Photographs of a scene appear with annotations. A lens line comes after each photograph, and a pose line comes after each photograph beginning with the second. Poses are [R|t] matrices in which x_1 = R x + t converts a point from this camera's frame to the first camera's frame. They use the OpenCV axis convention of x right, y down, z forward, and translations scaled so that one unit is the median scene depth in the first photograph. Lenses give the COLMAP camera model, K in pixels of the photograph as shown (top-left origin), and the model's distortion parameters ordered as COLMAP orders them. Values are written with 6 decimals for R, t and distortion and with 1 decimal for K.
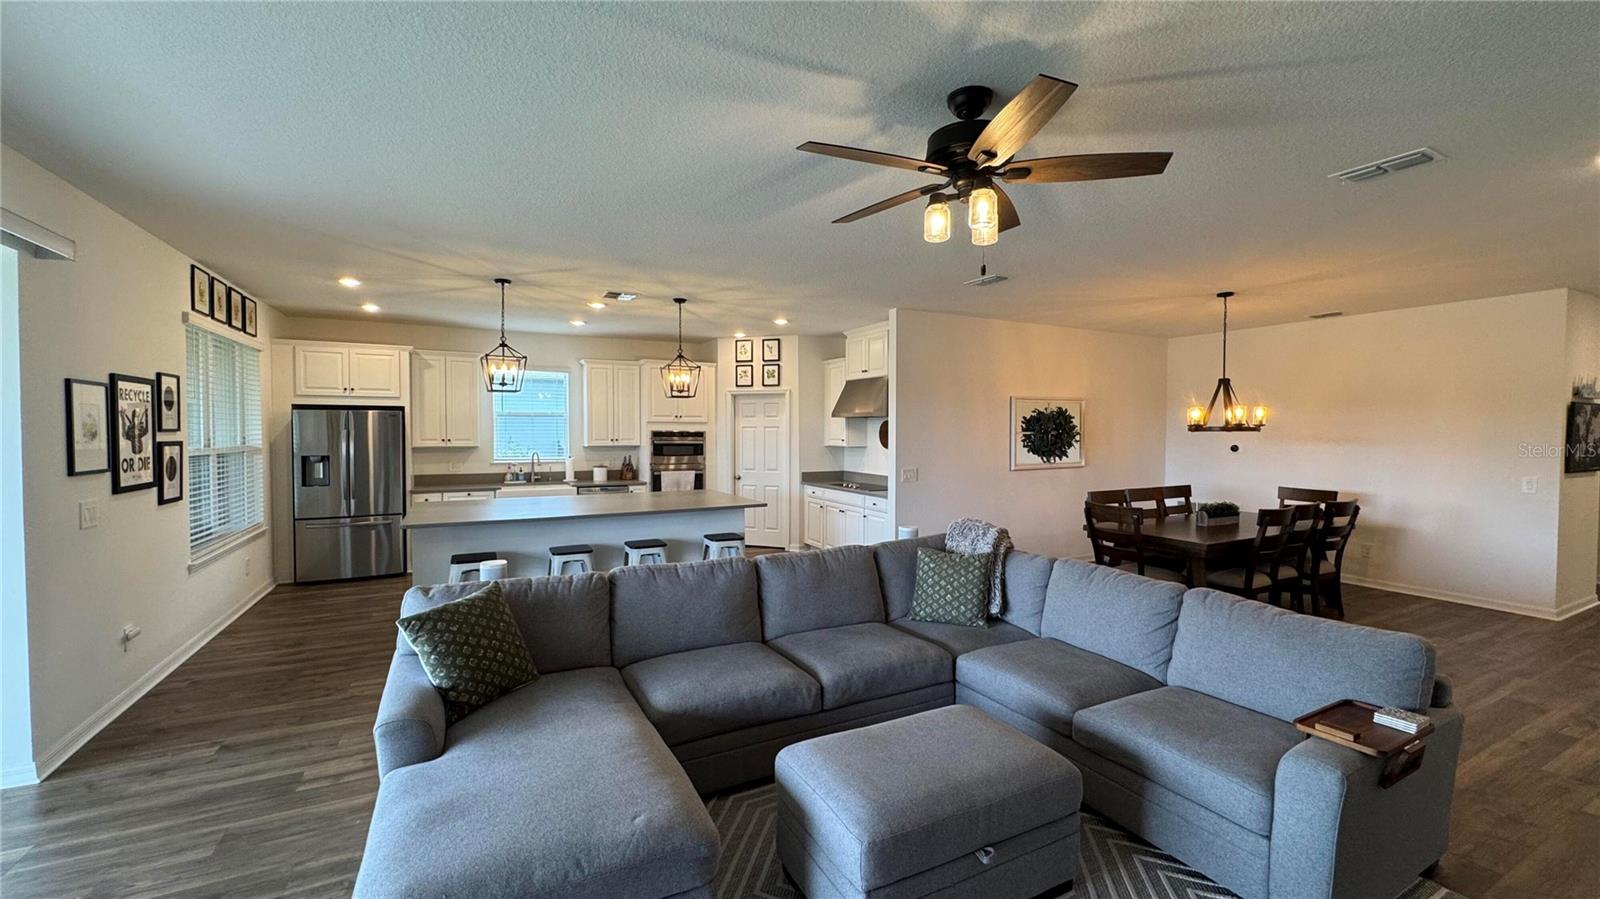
lens RADIAL K [[638.6, 0, 803.0], [0, 638.6, 445.1], [0, 0, 1]] dist [-0.000808, 0.000203]
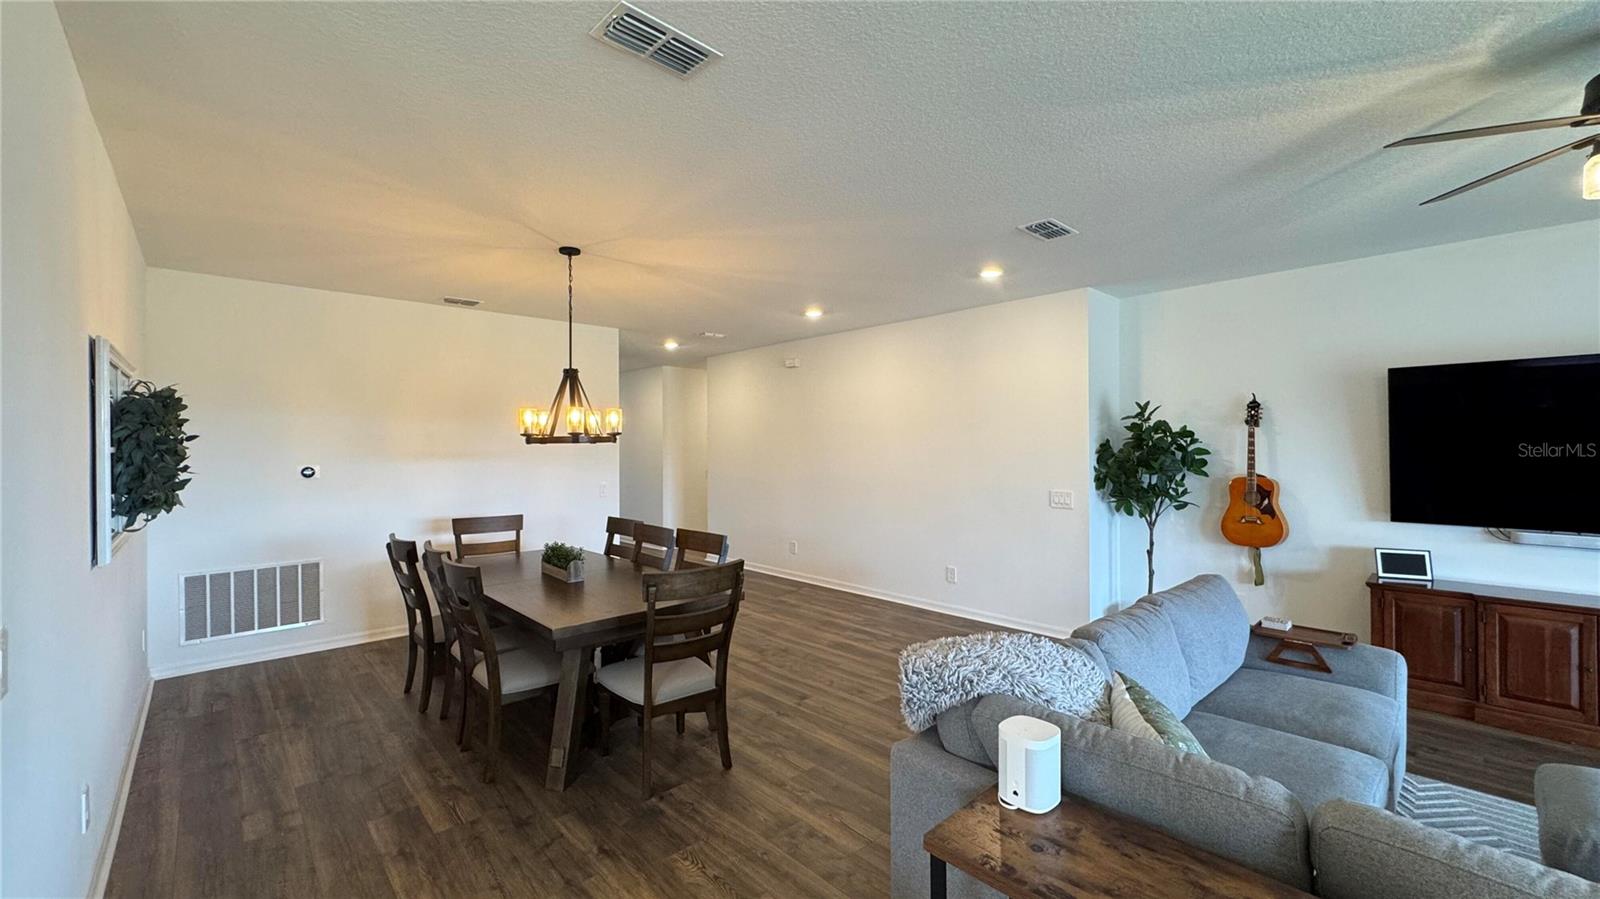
lens RADIAL K [[638.6, 0, 804.1], [0, 638.6, 446.7], [0, 0, 1]] dist [-0.000808, 0.000203]
pose [[-0.266099, -0.002378, 0.963943, -0.072979], [0.030391, 0.999479, 0.010855, -0.013547], [-0.963467, 0.032184, -0.265888, 0.738128]]
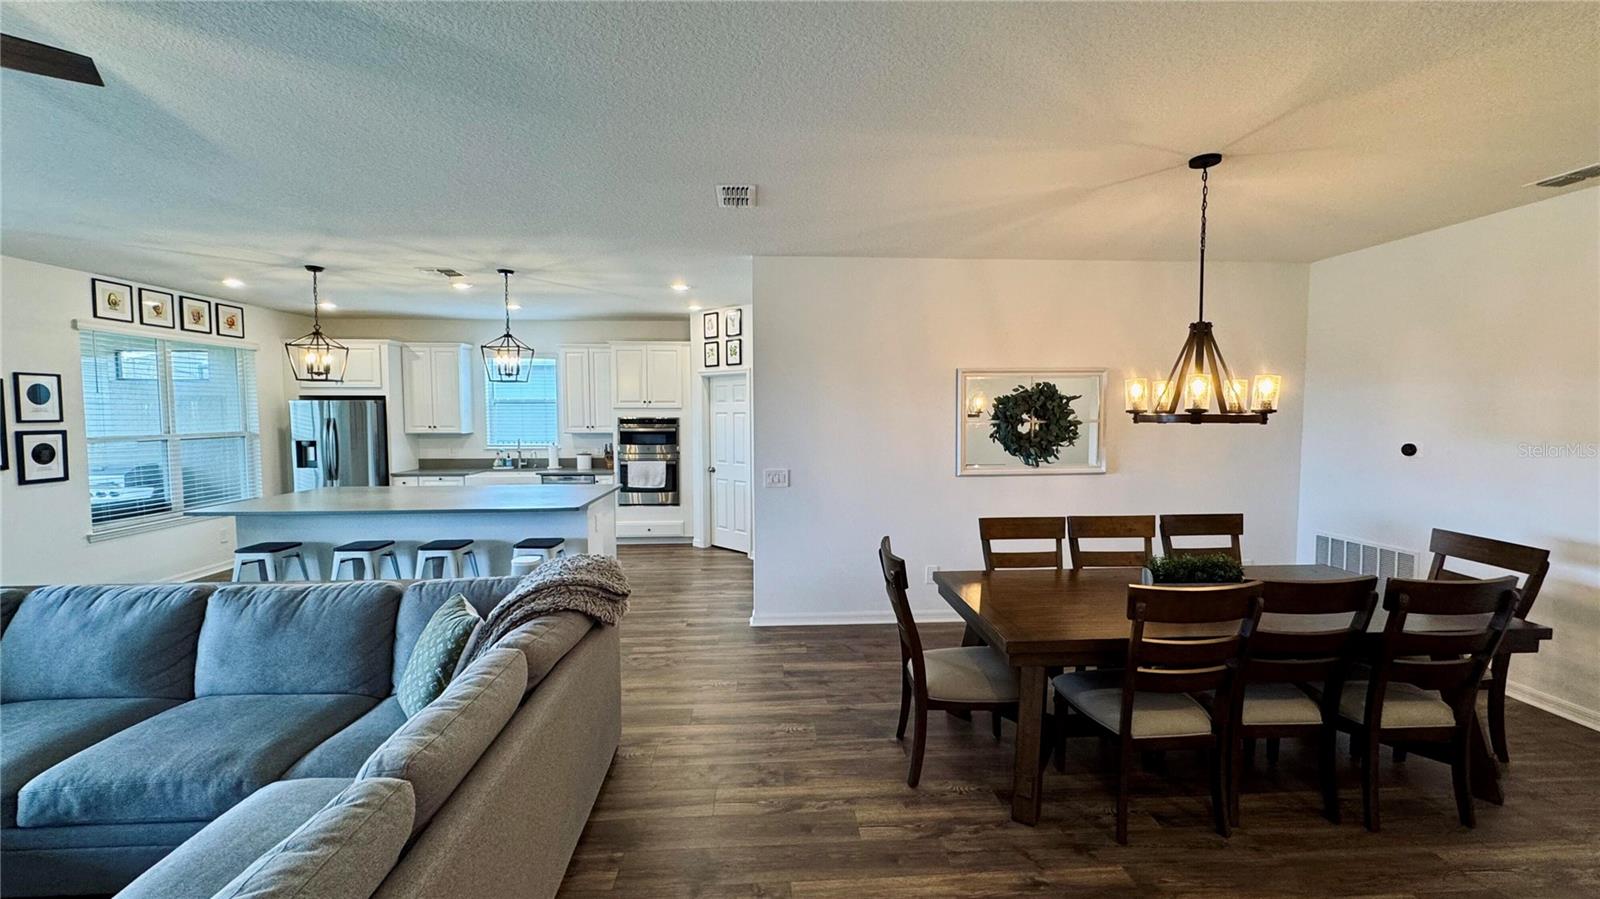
lens RADIAL K [[638.6, 0, 804.5], [0, 638.6, 445.4], [0, 0, 1]] dist [-0.000808, 0.000203]
pose [[0.910661, 0.017997, -0.412762, 0.456194], [-0.005808, 0.999510, 0.030767, -0.013545], [0.413113, -0.025621, 0.910319, 0.299748]]
